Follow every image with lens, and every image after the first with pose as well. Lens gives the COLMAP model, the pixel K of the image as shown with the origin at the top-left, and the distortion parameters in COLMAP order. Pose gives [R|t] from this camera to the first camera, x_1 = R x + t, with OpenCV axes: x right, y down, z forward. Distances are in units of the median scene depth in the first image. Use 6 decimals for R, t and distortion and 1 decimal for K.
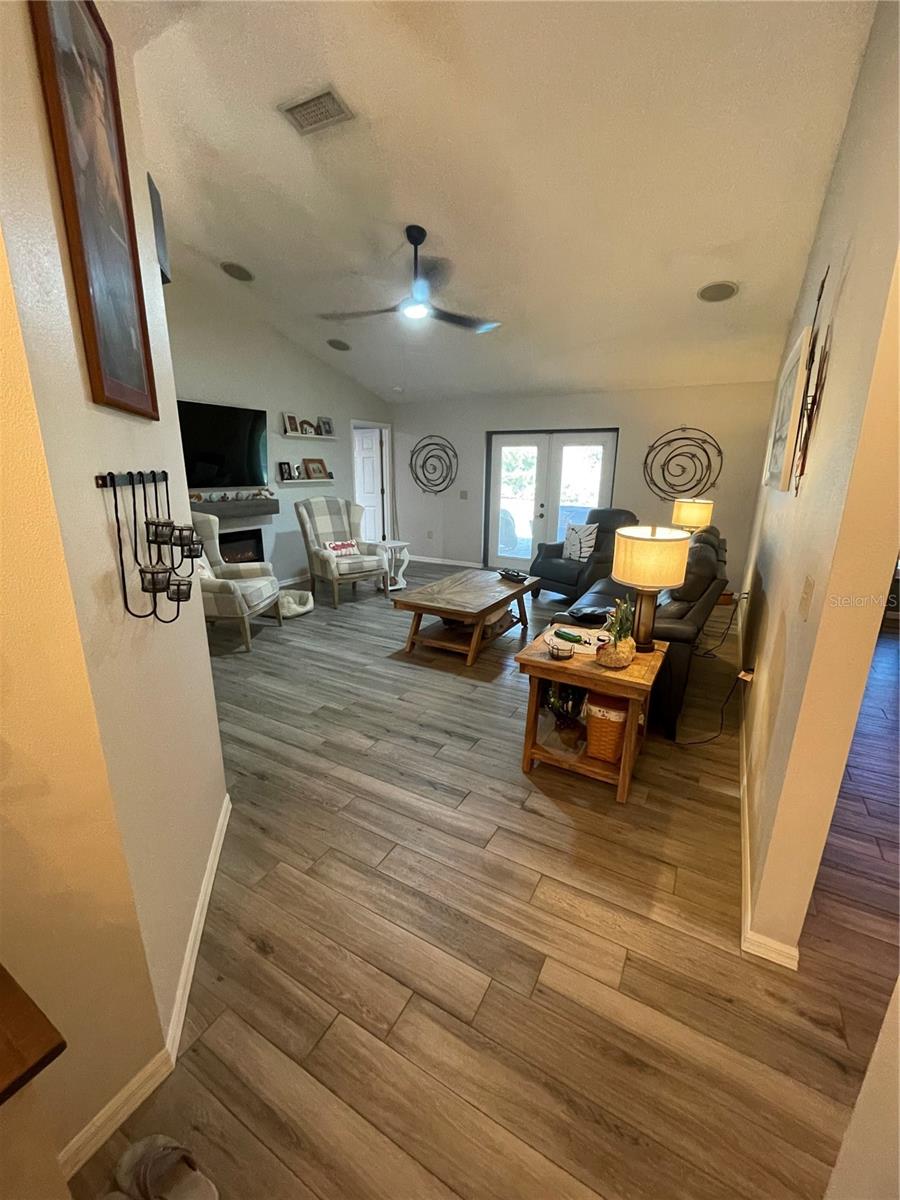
lens RADIAL K [[489.4, 0, 450.0], [0, 489.4, 600.0], [0, 0, 1]] dist [-0.001858, -0.000027]
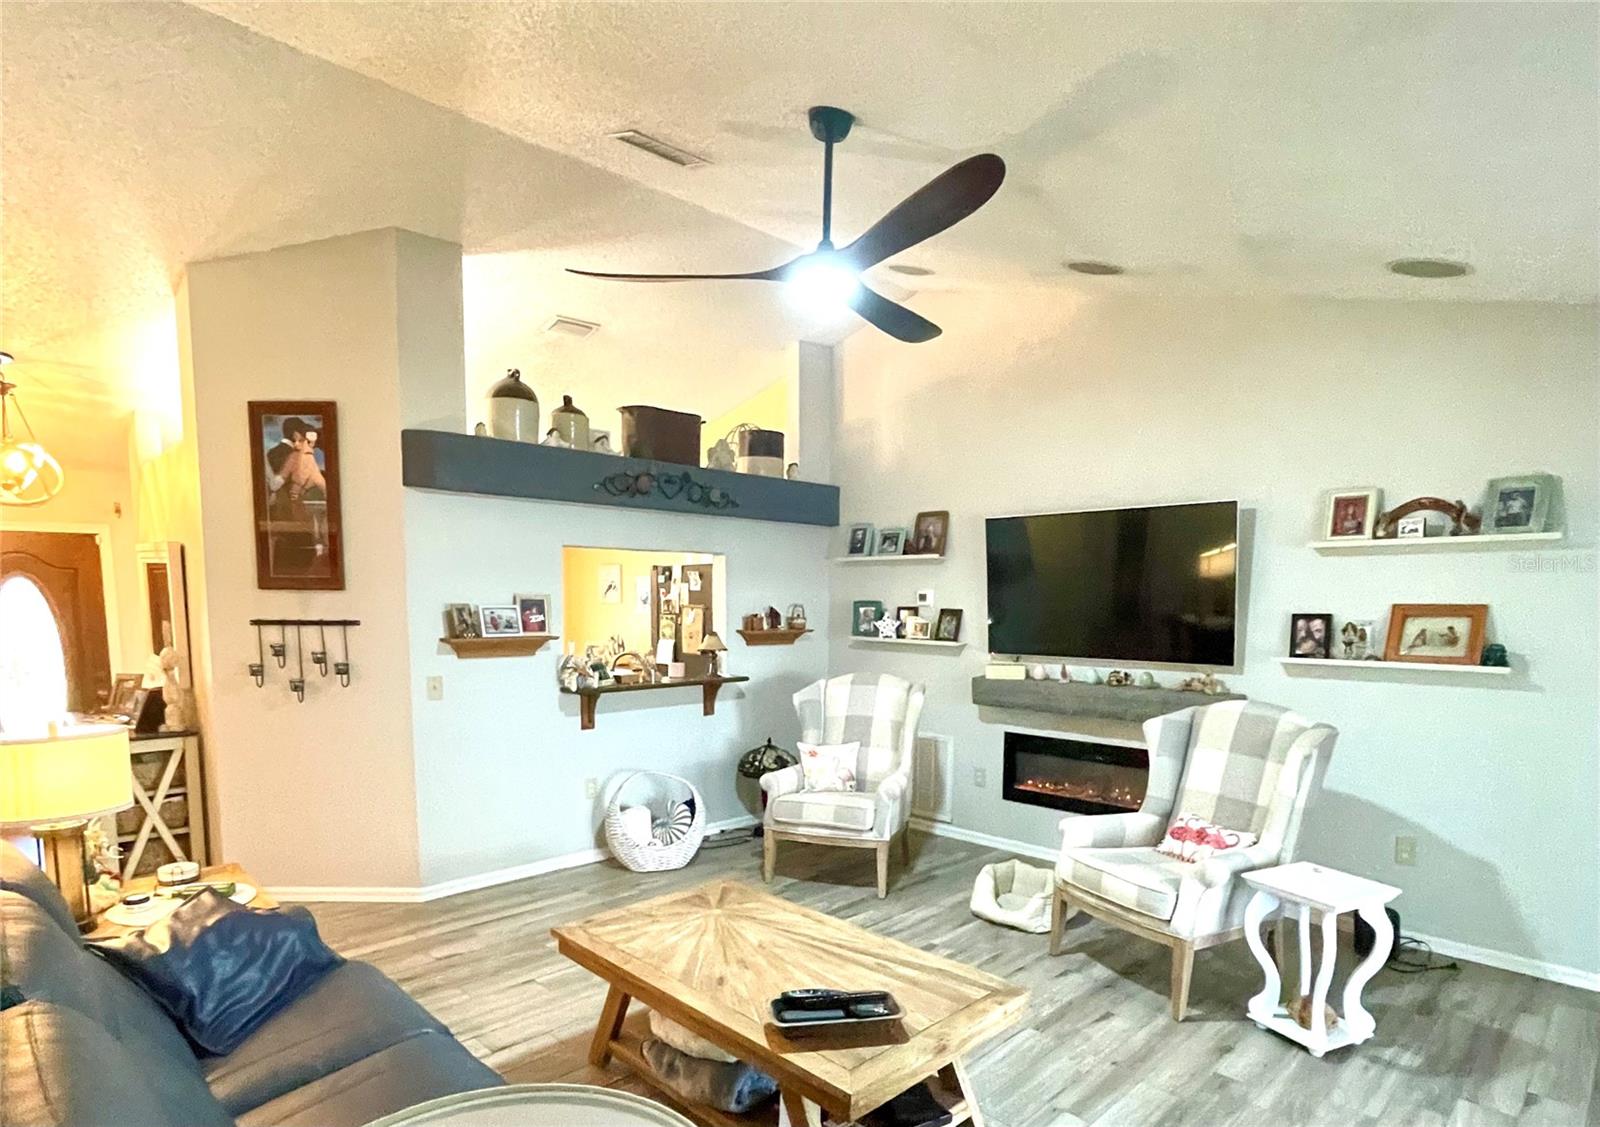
lens RADIAL K [[868.0, 0, 799.4], [0, 868.0, 689.9], [0, 0, 1]] dist [0.000021, 0.000929]
pose [[-0.276011, 0.090259, -0.956907, 0.481245], [-0.259571, 0.951588, 0.164629, -0.245304], [0.925441, 0.293825, -0.239220, 0.851599]]
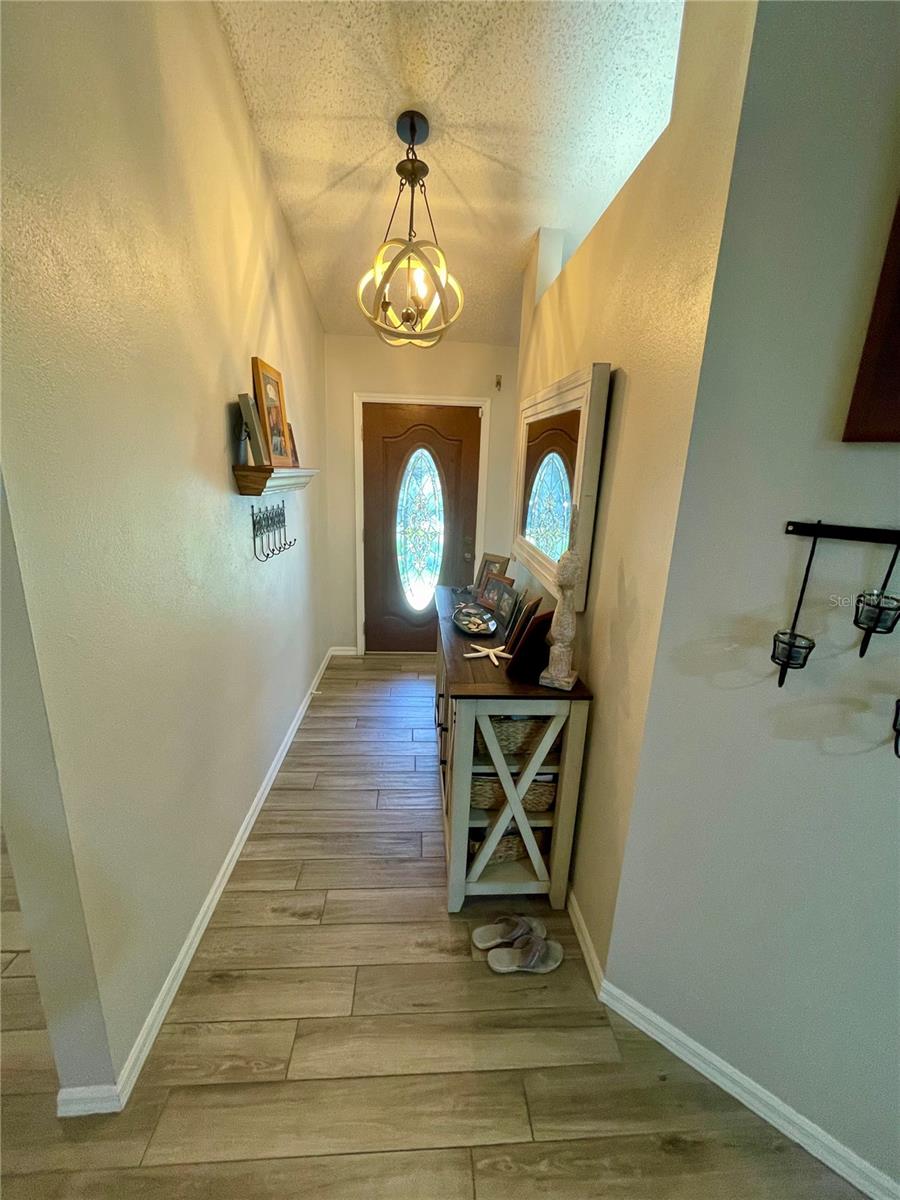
lens RADIAL K [[489.4, 0, 450.0], [0, 489.4, 600.0], [0, 0, 1]] dist [-0.001858, -0.000027]
pose [[-0.832669, 0.099700, -0.544722, 0.063181], [-0.190131, 0.872394, 0.450310, -0.079129], [0.520108, 0.478527, -0.707459, 0.259288]]
